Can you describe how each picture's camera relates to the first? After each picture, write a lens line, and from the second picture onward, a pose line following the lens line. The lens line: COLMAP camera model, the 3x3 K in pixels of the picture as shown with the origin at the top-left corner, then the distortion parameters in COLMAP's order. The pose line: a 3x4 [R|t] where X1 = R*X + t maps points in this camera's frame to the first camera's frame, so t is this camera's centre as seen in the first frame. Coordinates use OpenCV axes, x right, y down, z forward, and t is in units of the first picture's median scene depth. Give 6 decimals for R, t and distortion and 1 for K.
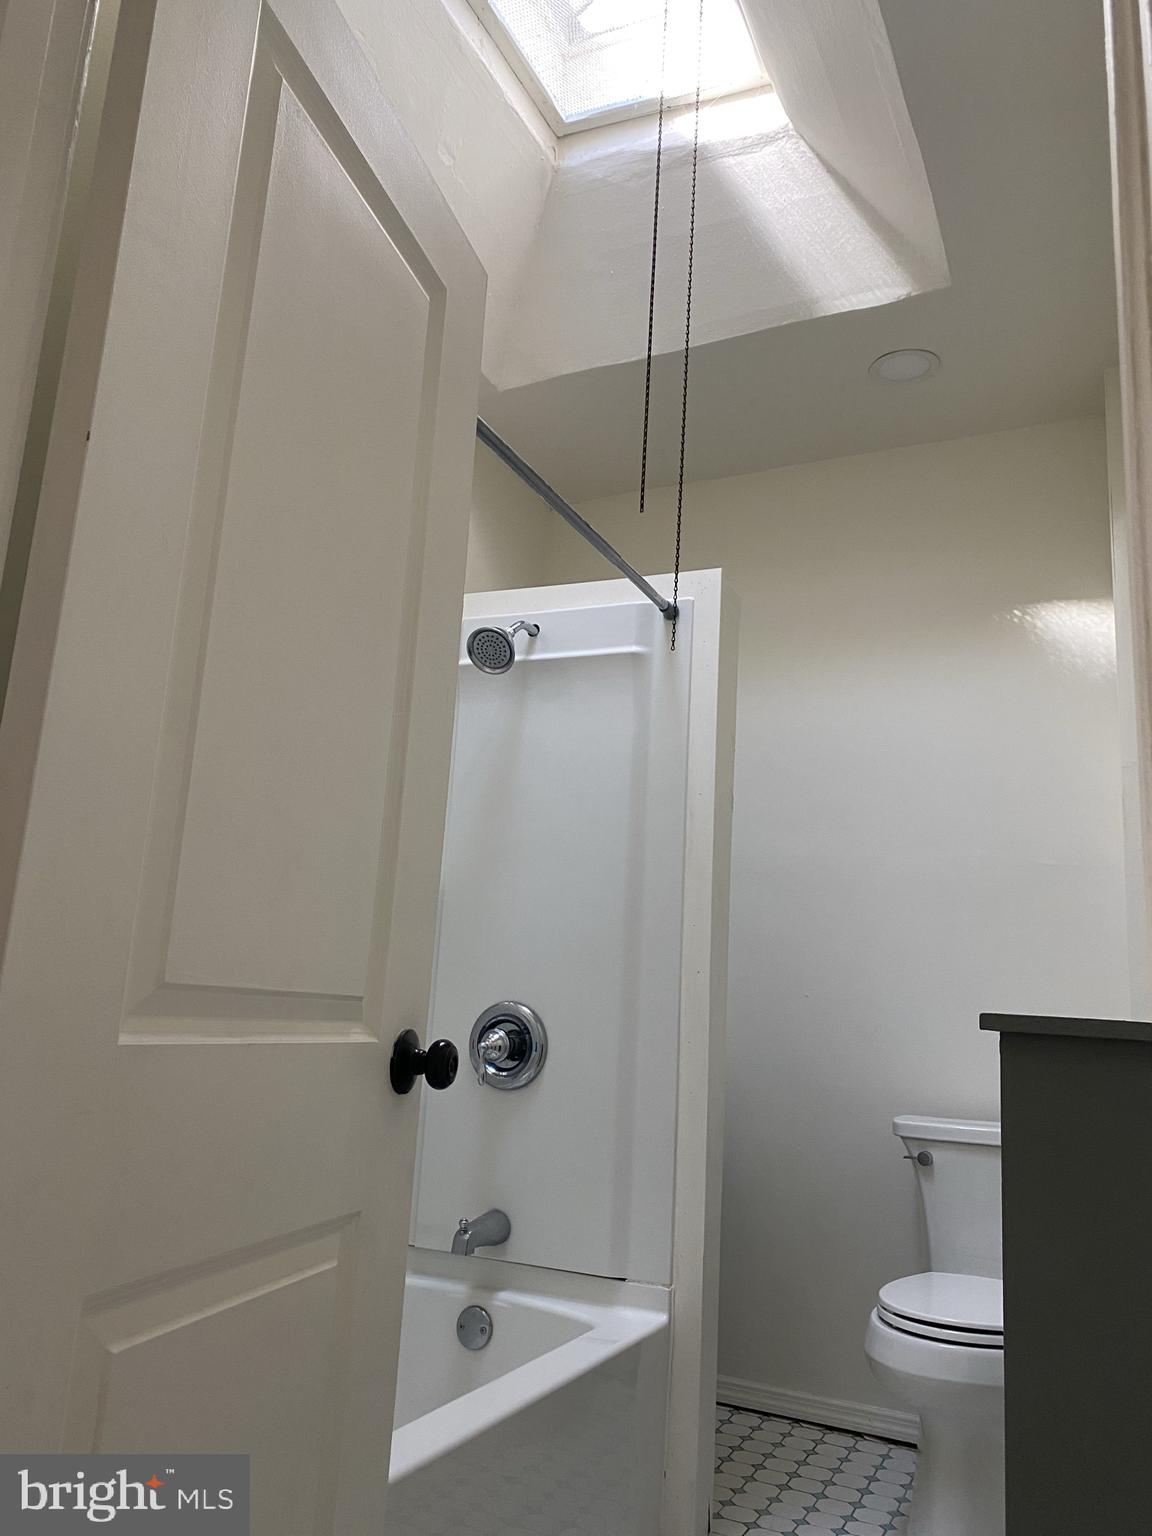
lens RADIAL K [[1173.7, 0, 570.3], [0, 1173.7, 761.0], [0, 0, 1]] dist [0.094545, -0.151448]
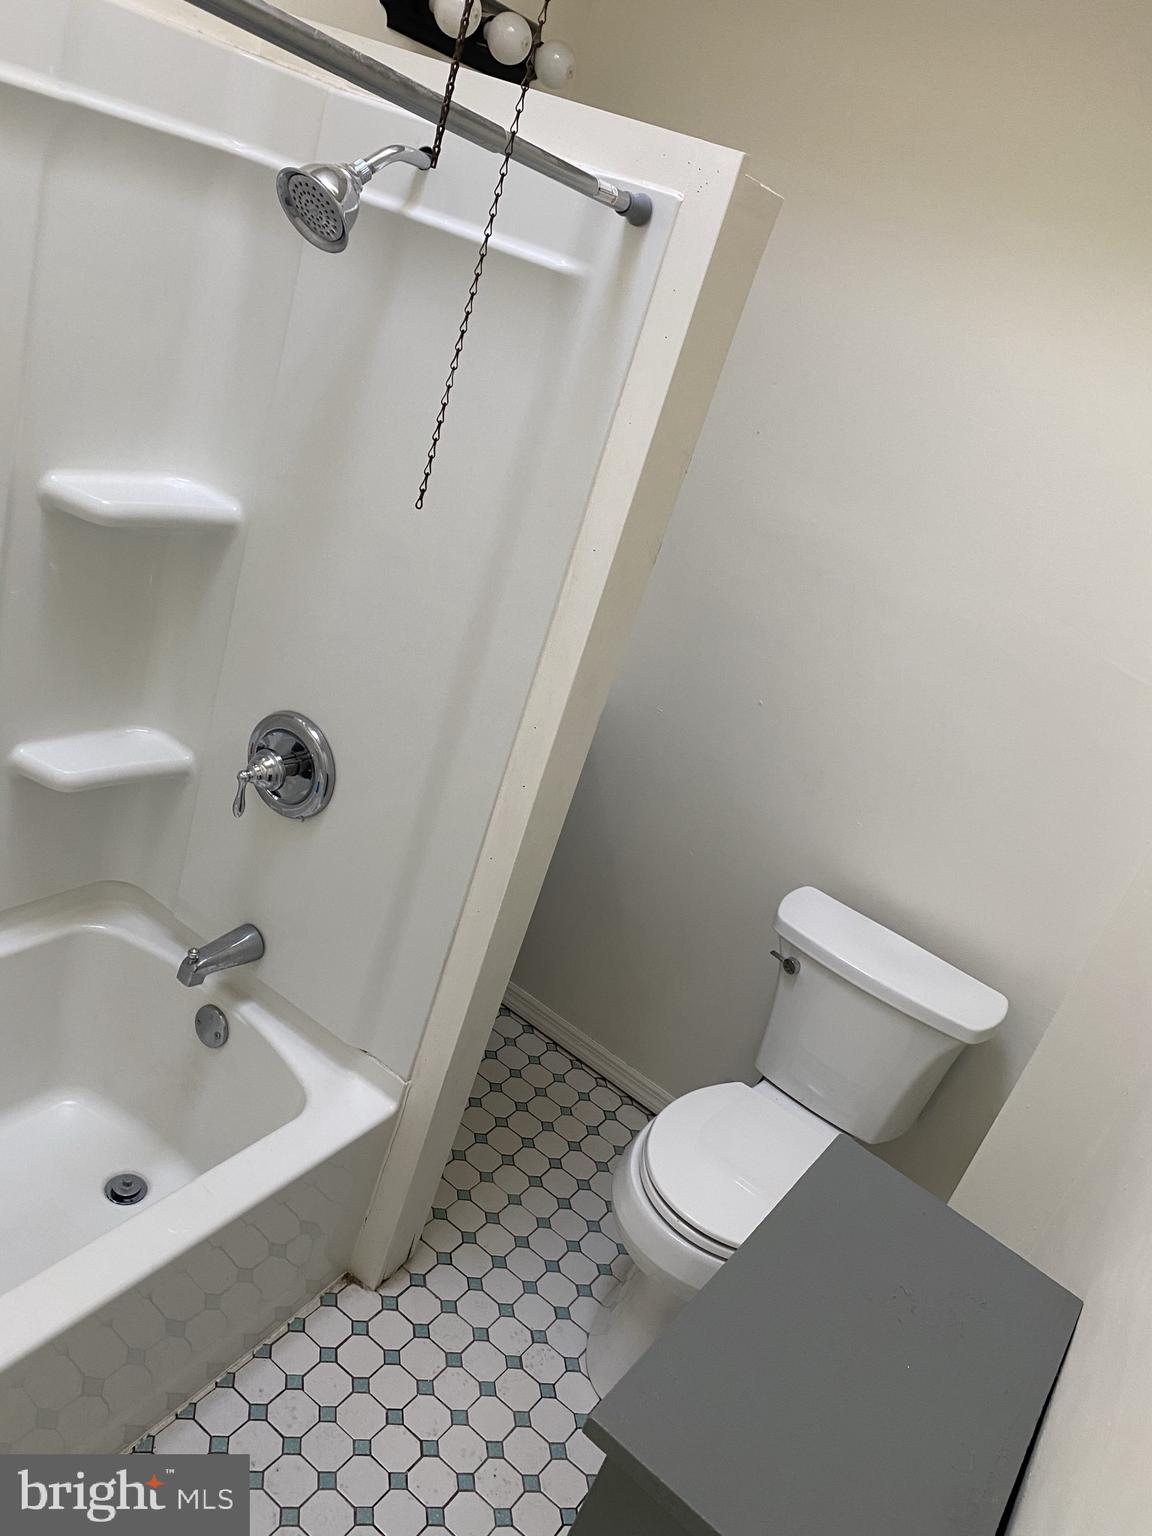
lens RADIAL K [[1173.7, 0, 570.3], [0, 1173.7, 761.0], [0, 0, 1]] dist [0.094545, -0.151448]
pose [[0.961131, 0.273993, -0.033995, 0.150587], [-0.207032, 0.796690, 0.567823, -0.240730], [0.182663, -0.538714, 0.822449, 0.401859]]
